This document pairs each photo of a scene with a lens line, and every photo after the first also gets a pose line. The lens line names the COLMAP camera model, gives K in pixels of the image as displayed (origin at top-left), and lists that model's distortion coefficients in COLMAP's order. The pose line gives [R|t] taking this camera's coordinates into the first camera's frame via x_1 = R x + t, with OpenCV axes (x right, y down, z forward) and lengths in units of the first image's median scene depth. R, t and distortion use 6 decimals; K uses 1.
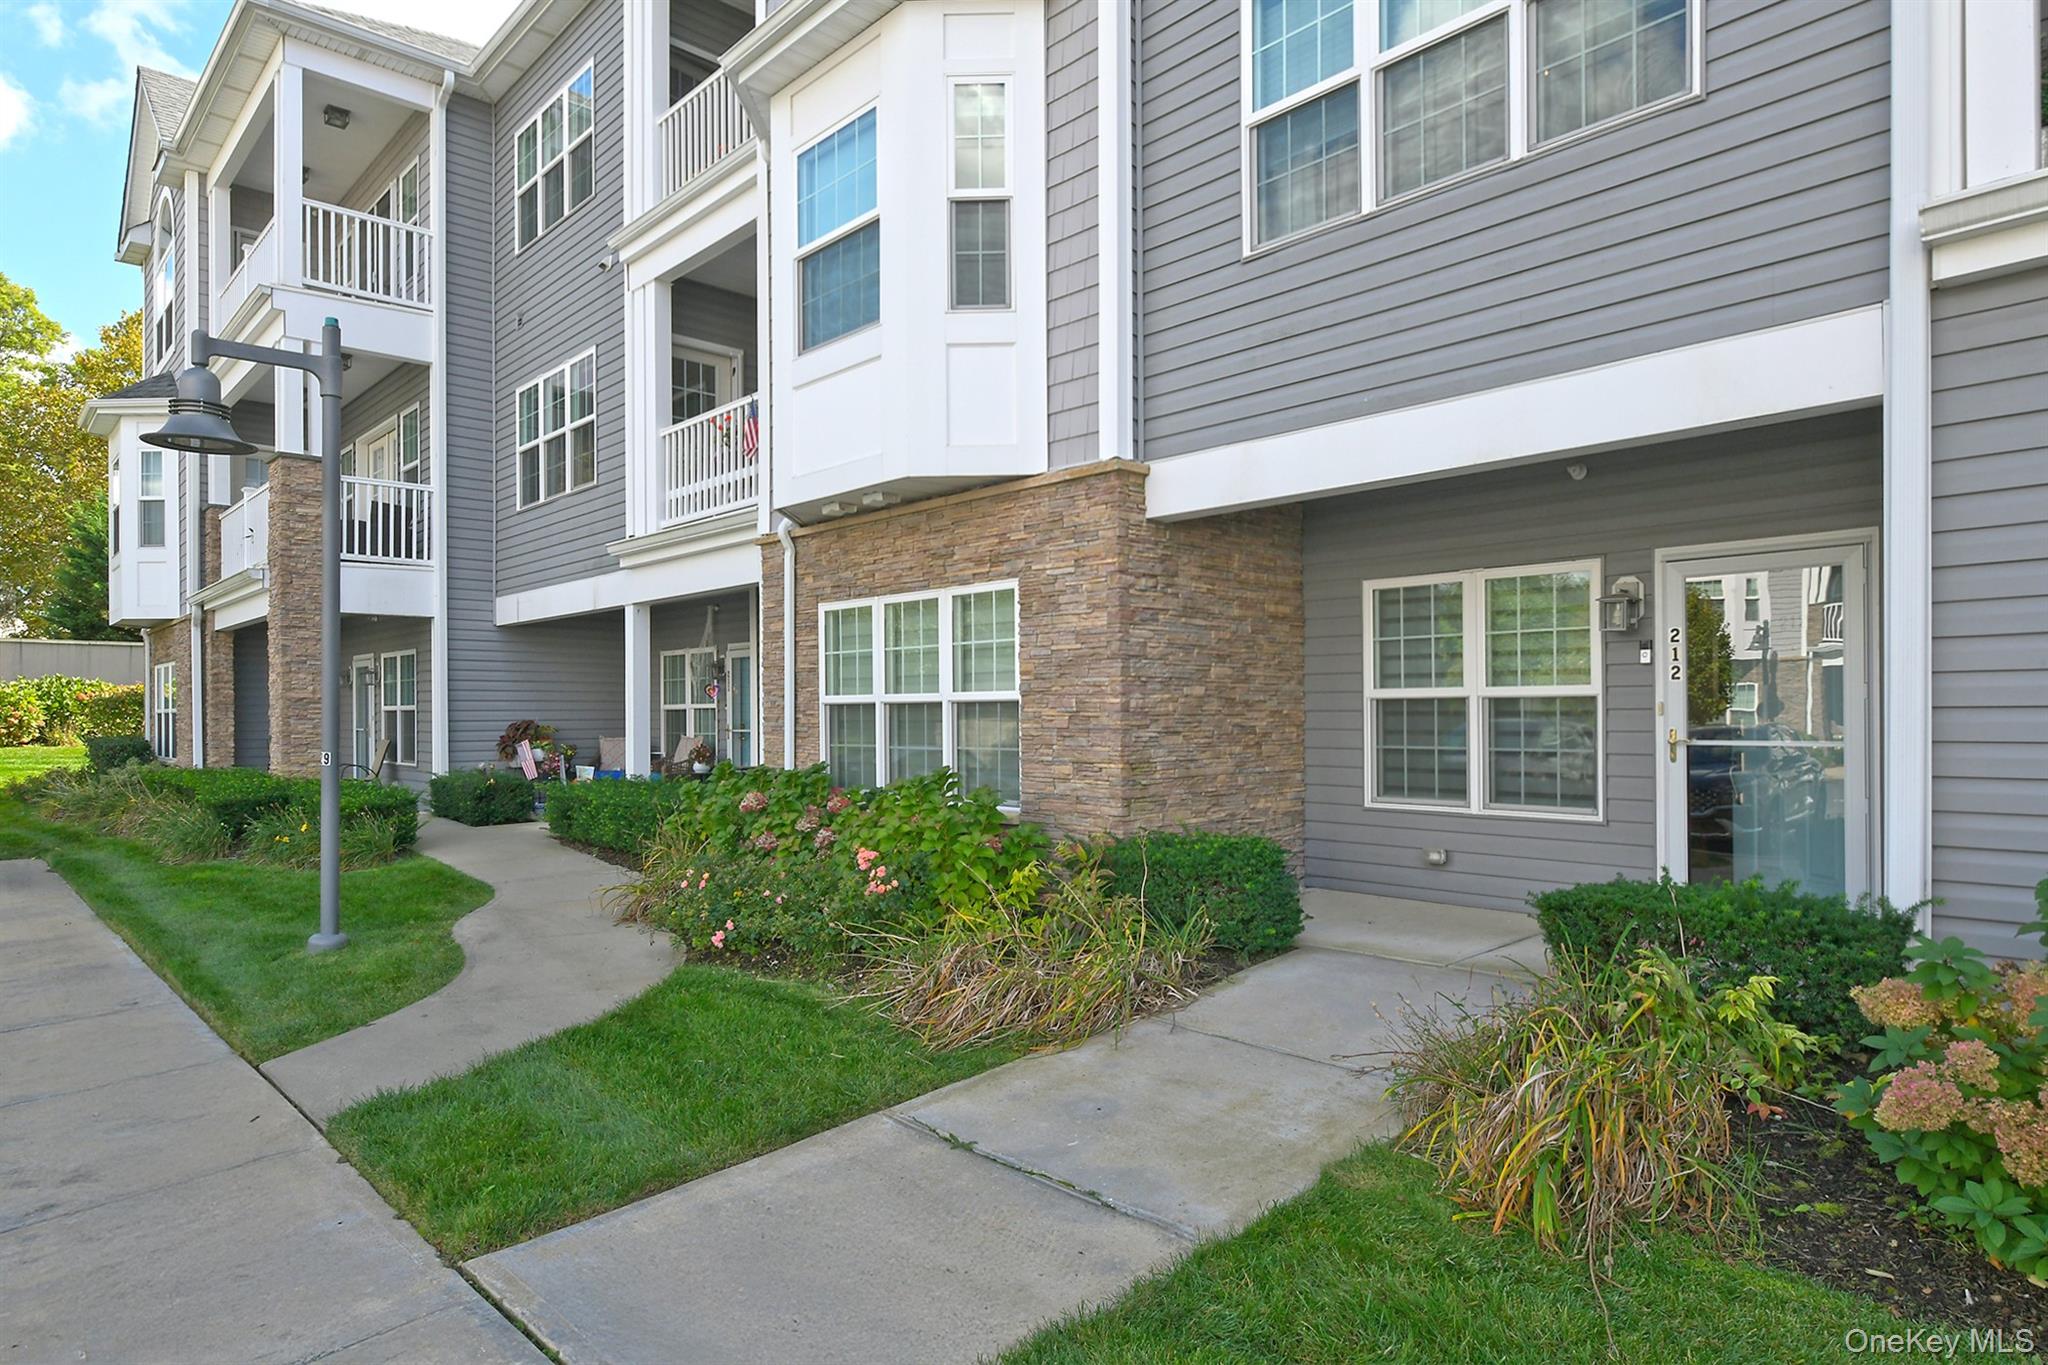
lens RADIAL K [[1170.8, 0, 1019.3], [0, 1170.8, 703.3], [0, 0, 1]] dist [0.016128, 0.000633]
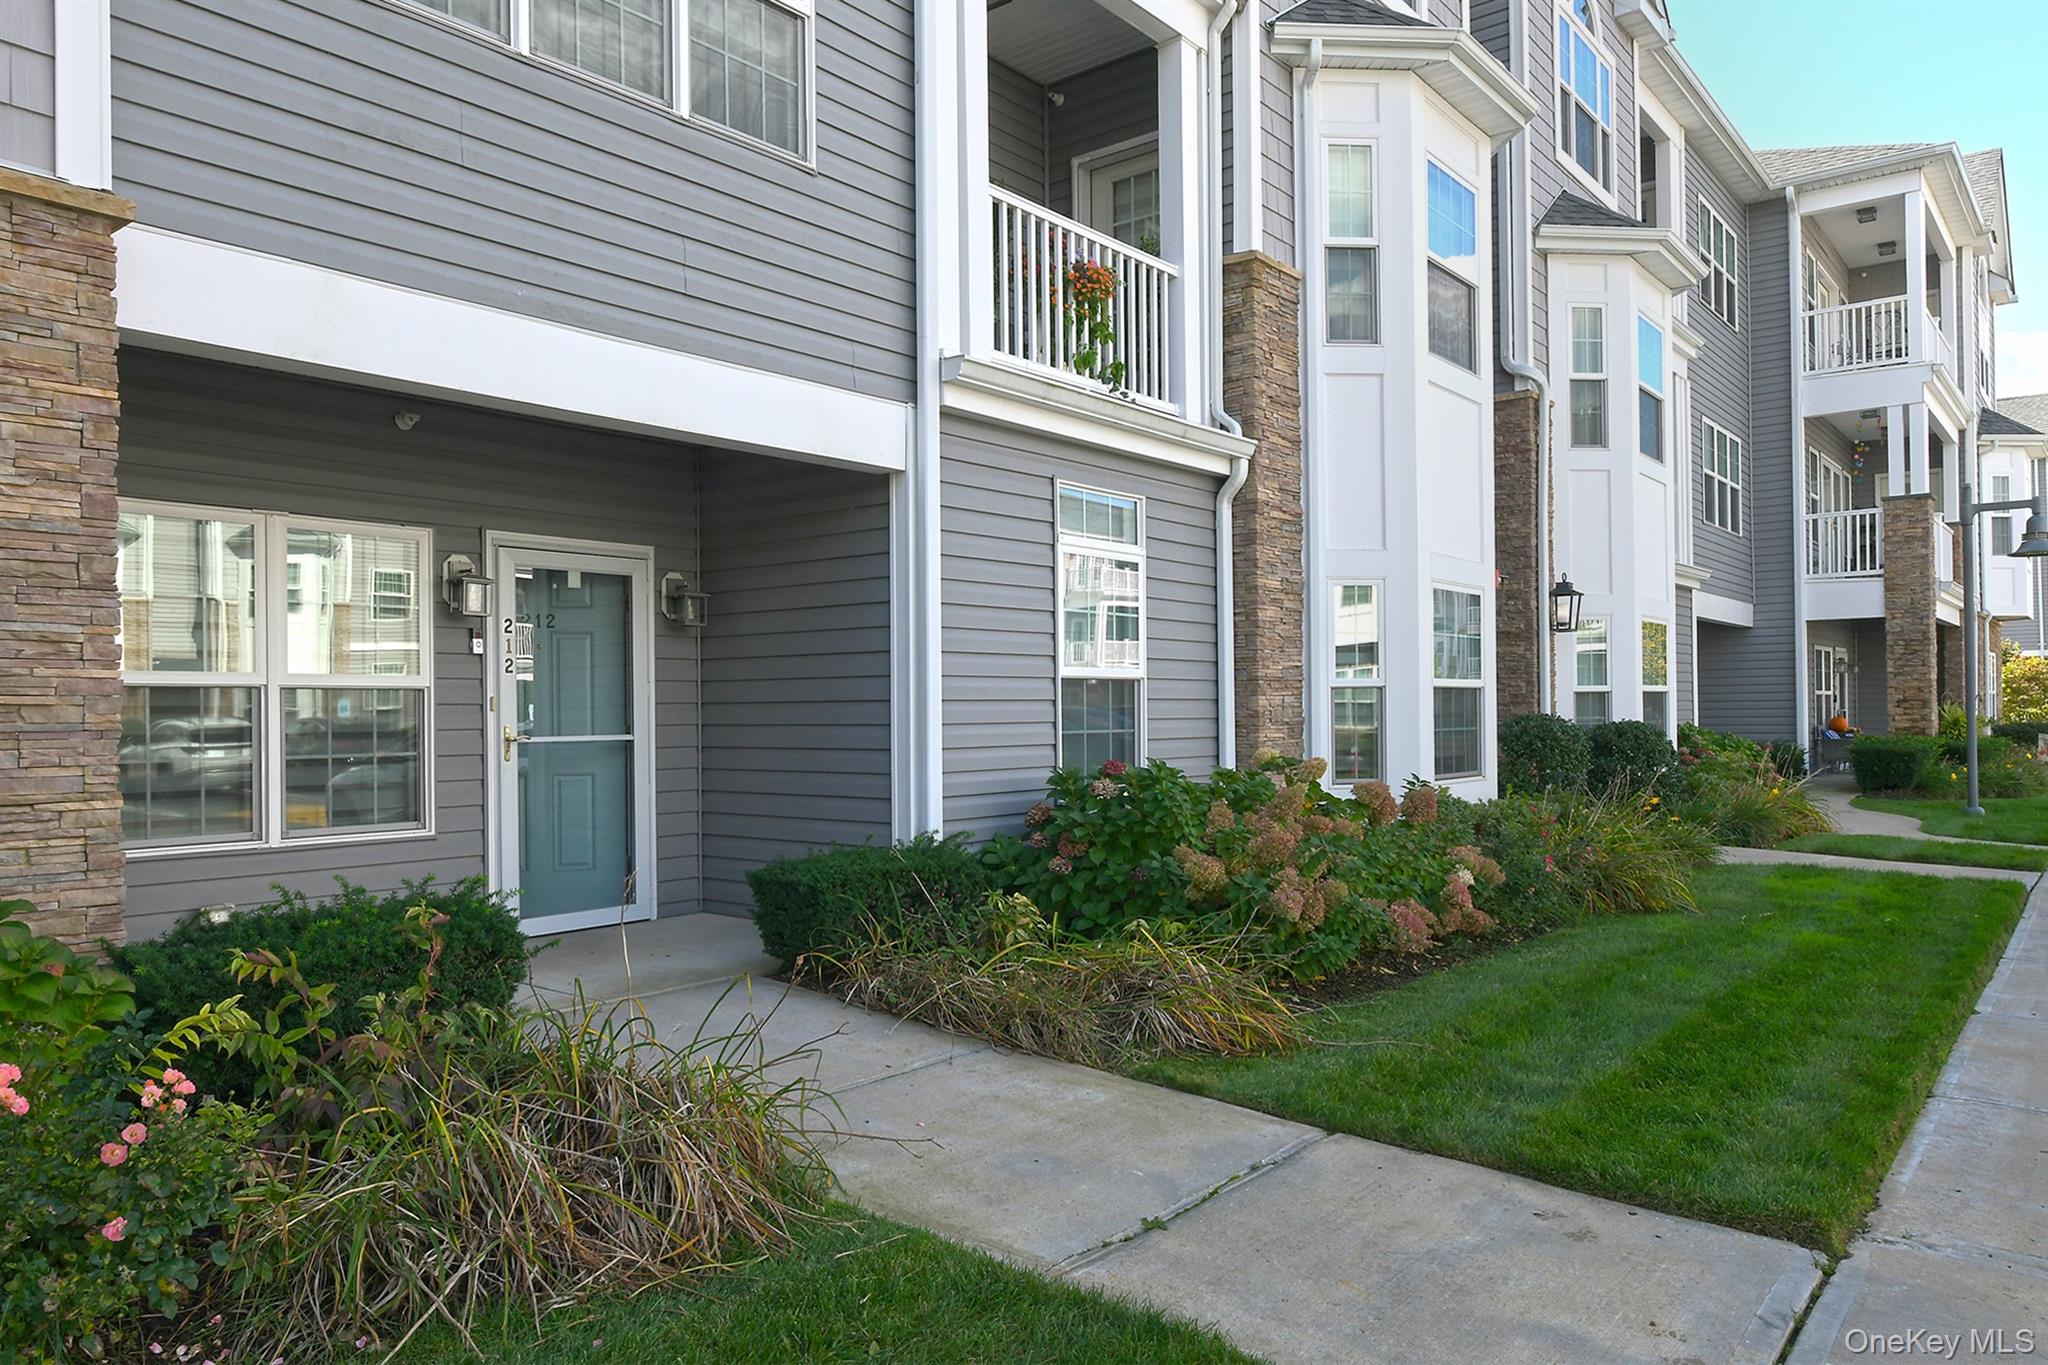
lens RADIAL K [[1404.7, 0, 1024.0], [0, 1404.7, 682.5], [0, 0, 1]] dist [-0.000225, -0.000225]
pose [[-0.141626, 0.030212, 0.989459, -0.533912], [0.002652, 0.999542, -0.030141, 0.019472], [-0.989917, -0.001645, -0.141641, 0.658112]]
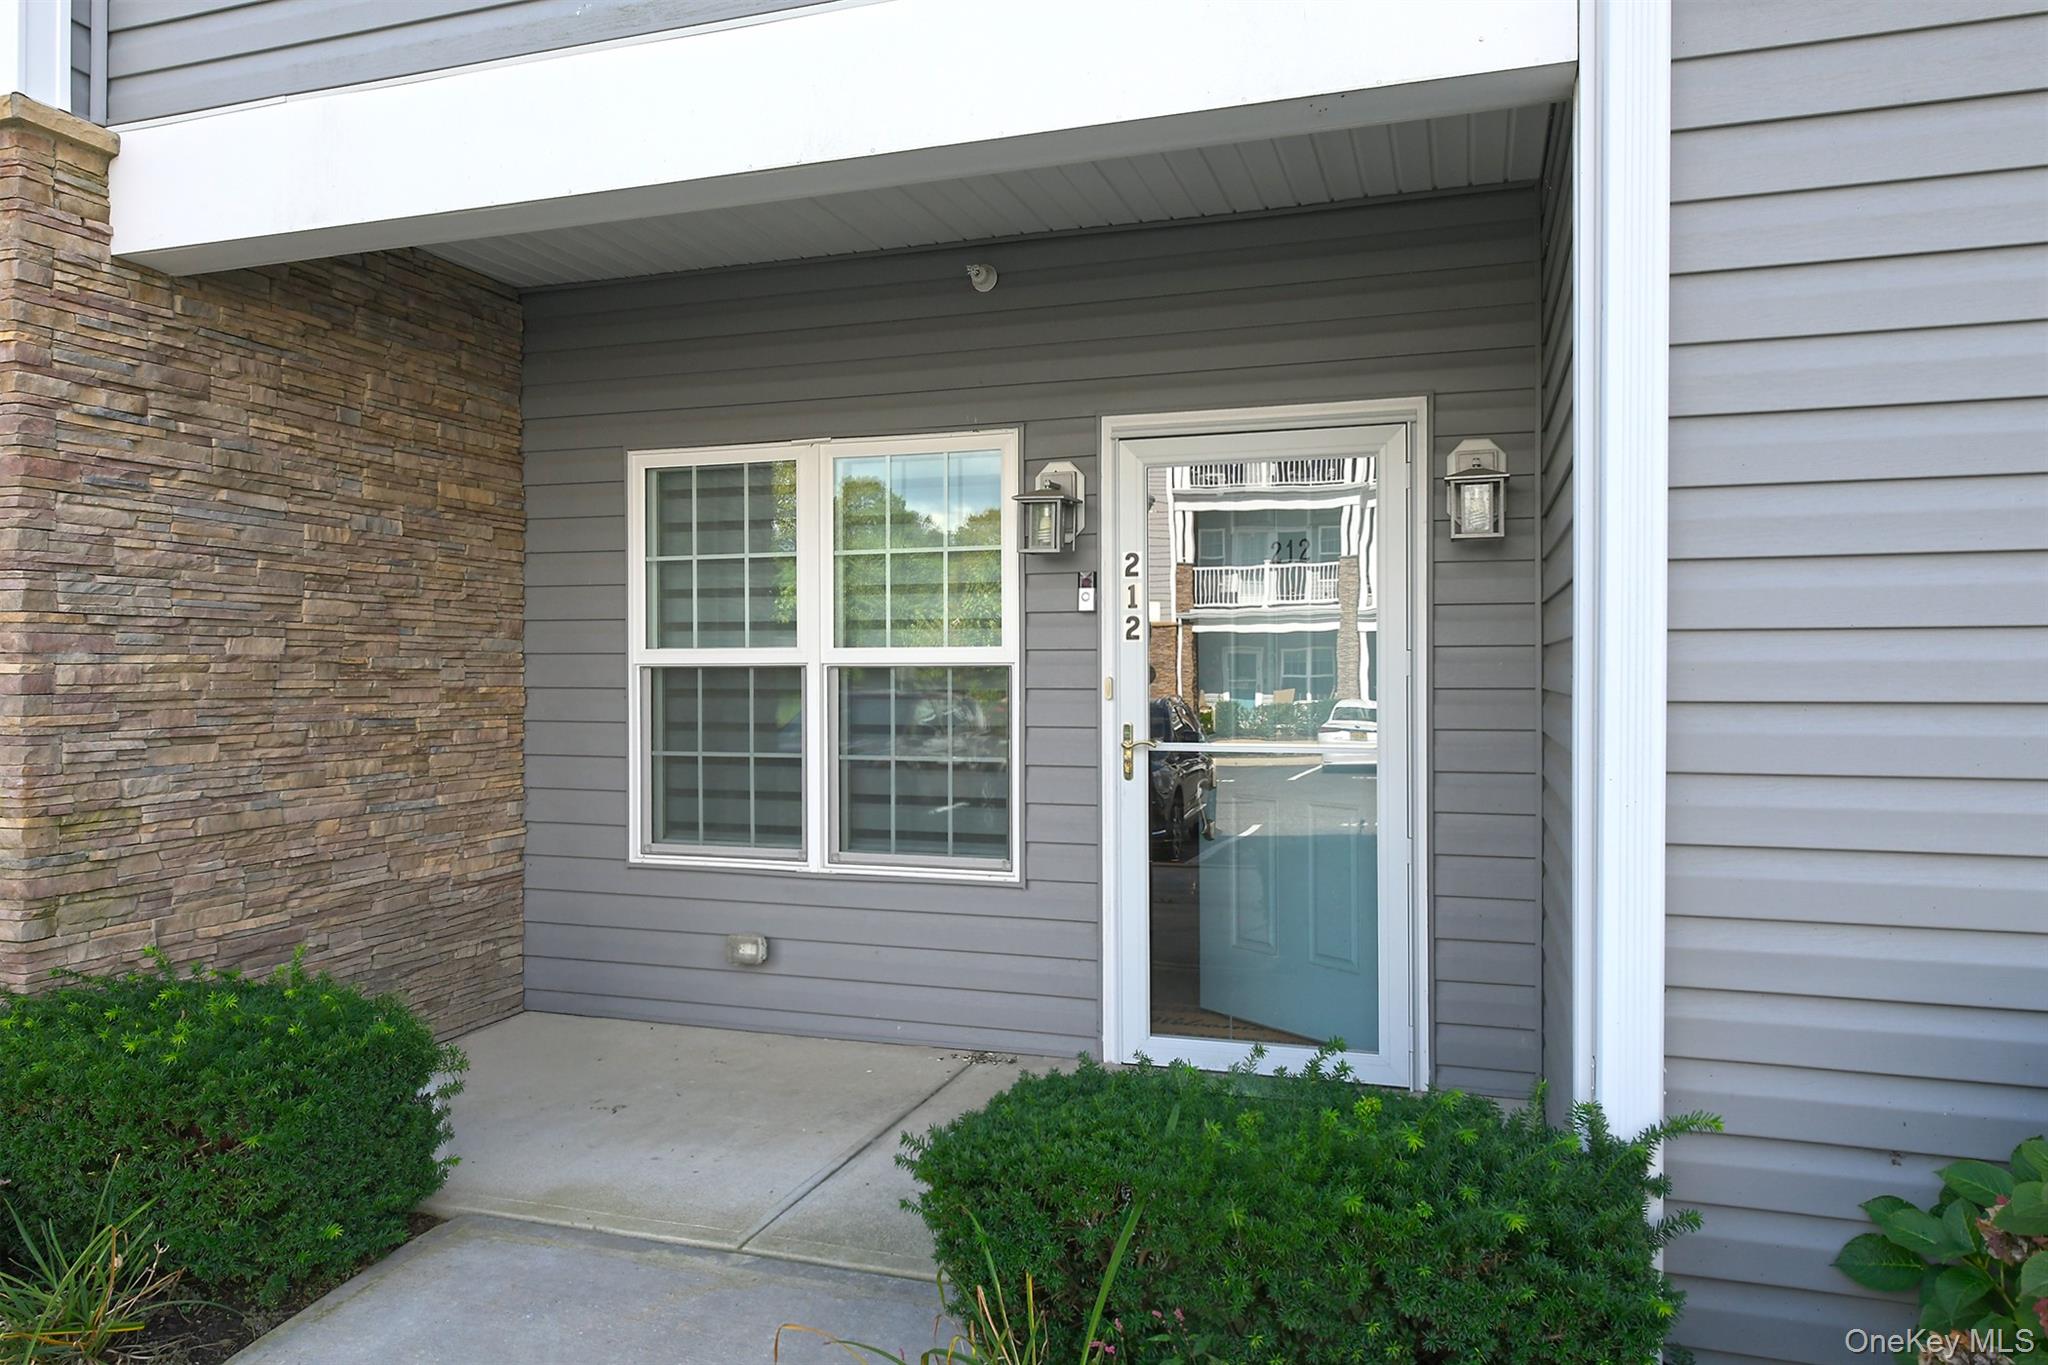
lens RADIAL K [[1366.9, 0, 1024.0], [0, 1366.9, 682.5], [0, 0, 1]] dist [-0.012687, -0.001431]
pose [[0.877370, 0.001535, 0.479811, 0.159238], [-0.007866, 0.999907, 0.011185, -0.005347], [-0.479749, -0.013588, 0.877300, 0.371822]]
